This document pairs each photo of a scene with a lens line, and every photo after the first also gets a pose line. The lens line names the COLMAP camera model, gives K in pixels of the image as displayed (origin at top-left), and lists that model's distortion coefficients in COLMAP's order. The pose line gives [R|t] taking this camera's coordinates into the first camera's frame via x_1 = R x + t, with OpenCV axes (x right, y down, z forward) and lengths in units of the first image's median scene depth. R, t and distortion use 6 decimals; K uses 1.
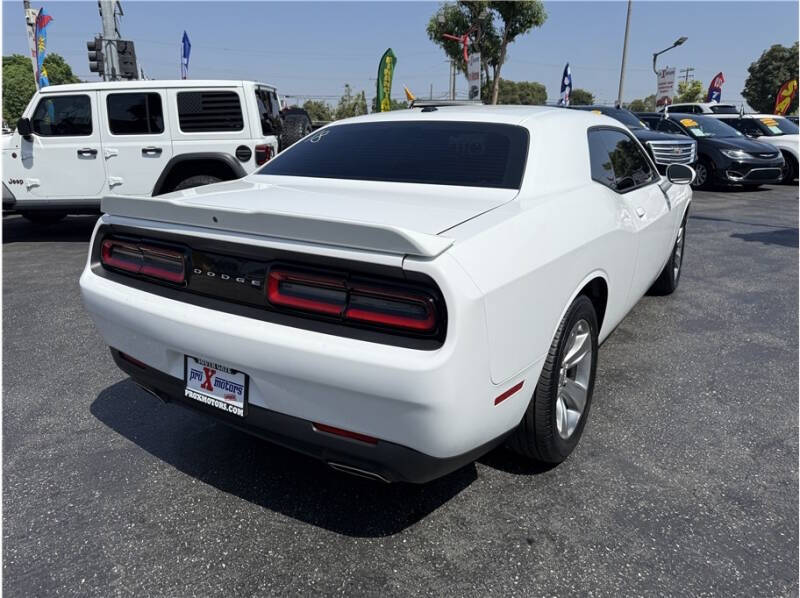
lens RADIAL K [[563.5, 0, 398.2], [0, 563.5, 298.8], [0, 0, 1]] dist [0.014215, -0.019125]
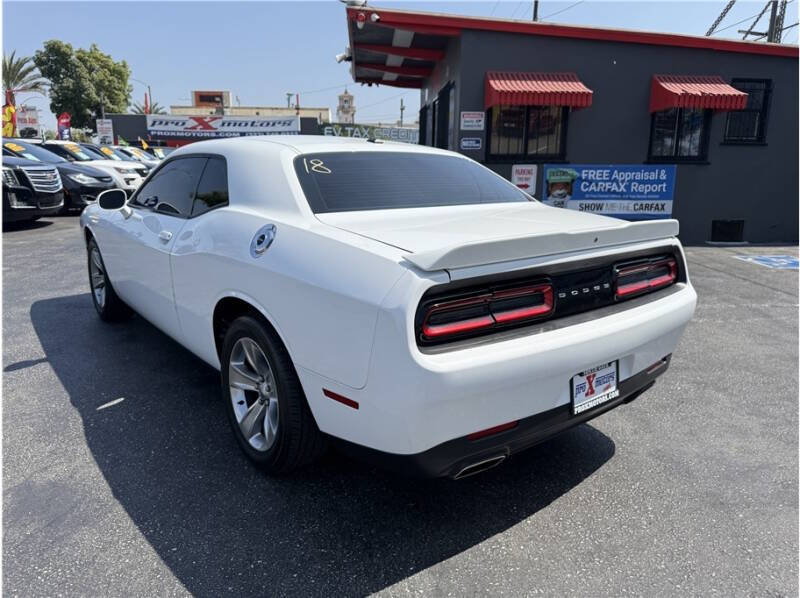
lens RADIAL K [[563.5, 0, 398.7], [0, 563.5, 307.4], [0, 0, 1]] dist [0.014215, -0.019125]
pose [[0.320021, -0.232815, 0.918359, -0.435293], [0.256855, 0.954353, 0.152433, -0.081084], [-0.911927, 0.187104, 0.365213, 0.275910]]
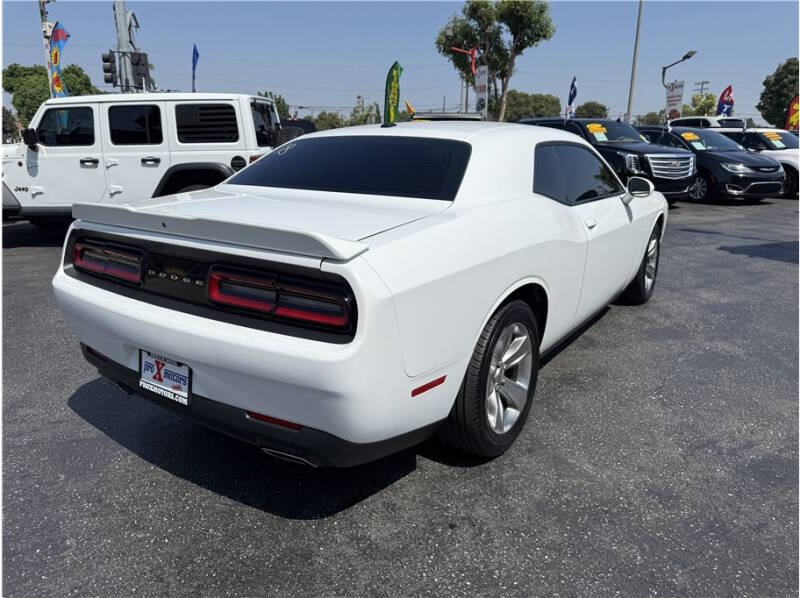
lens RADIAL K [[563.5, 0, 397.8], [0, 563.5, 301.9], [0, 0, 1]] dist [0.014215, -0.019125]
pose [[0.999679, 0.012749, -0.021895, 0.044736], [-0.013032, 0.999833, -0.012832, 0.005066], [0.021727, 0.013113, 0.999678, -0.025418]]
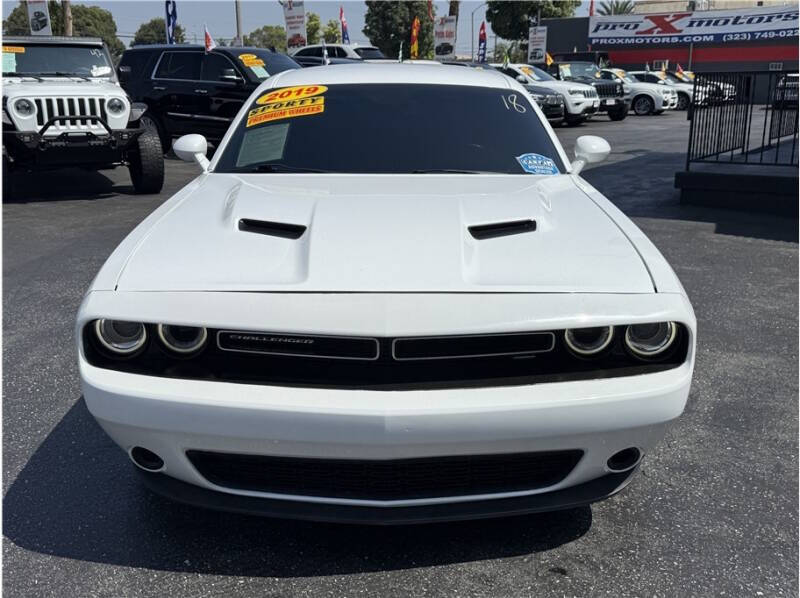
lens RADIAL K [[792.8, 0, 394.9], [0, 792.8, 301.5], [0, 0, 1]] dist [0.014281, 0.000000]
pose [[0.843088, -0.152123, 0.515810, -0.166465], [0.158868, 0.986802, 0.031360, -0.018431], [-0.513773, 0.055507, 0.856129, 0.018757]]
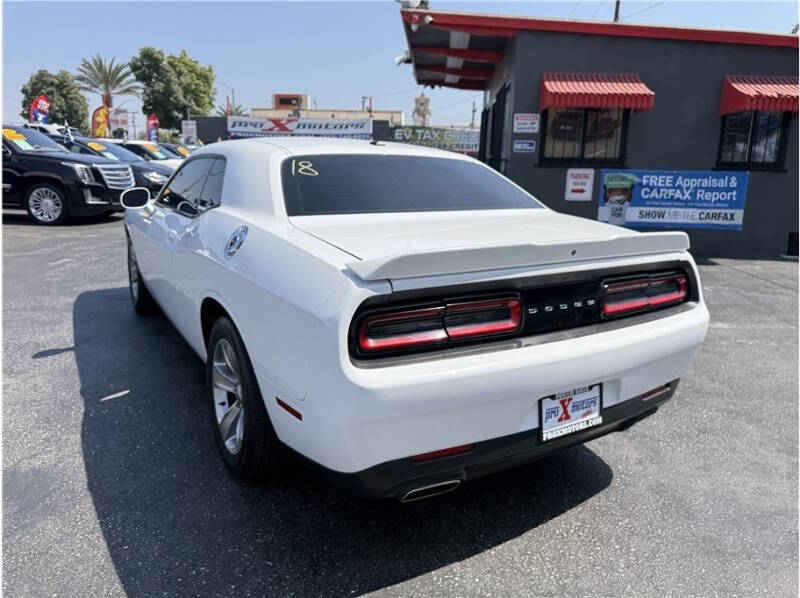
lens RADIAL K [[563.5, 0, 399.2], [0, 563.5, 303.7], [0, 0, 1]] dist [0.014215, -0.019125]
pose [[0.436748, -0.207764, 0.875263, -0.398939], [0.231844, 0.966093, 0.113637, -0.068635], [-0.869195, 0.153294, 0.470108, 0.228128]]
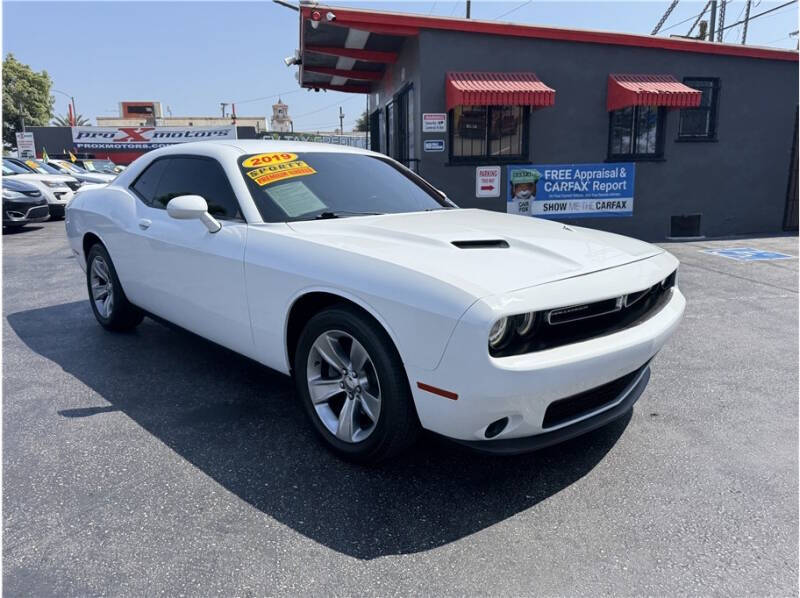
lens RADIAL K [[563.5, 0, 398.1], [0, 563.5, 301.6], [0, 0, 1]] dist [0.014215, -0.019125]
pose [[0.216939, -0.224207, 0.950089, -0.395738], [0.287468, 0.944782, 0.157316, -0.092371], [-0.932898, 0.238993, 0.269412, 0.349867]]
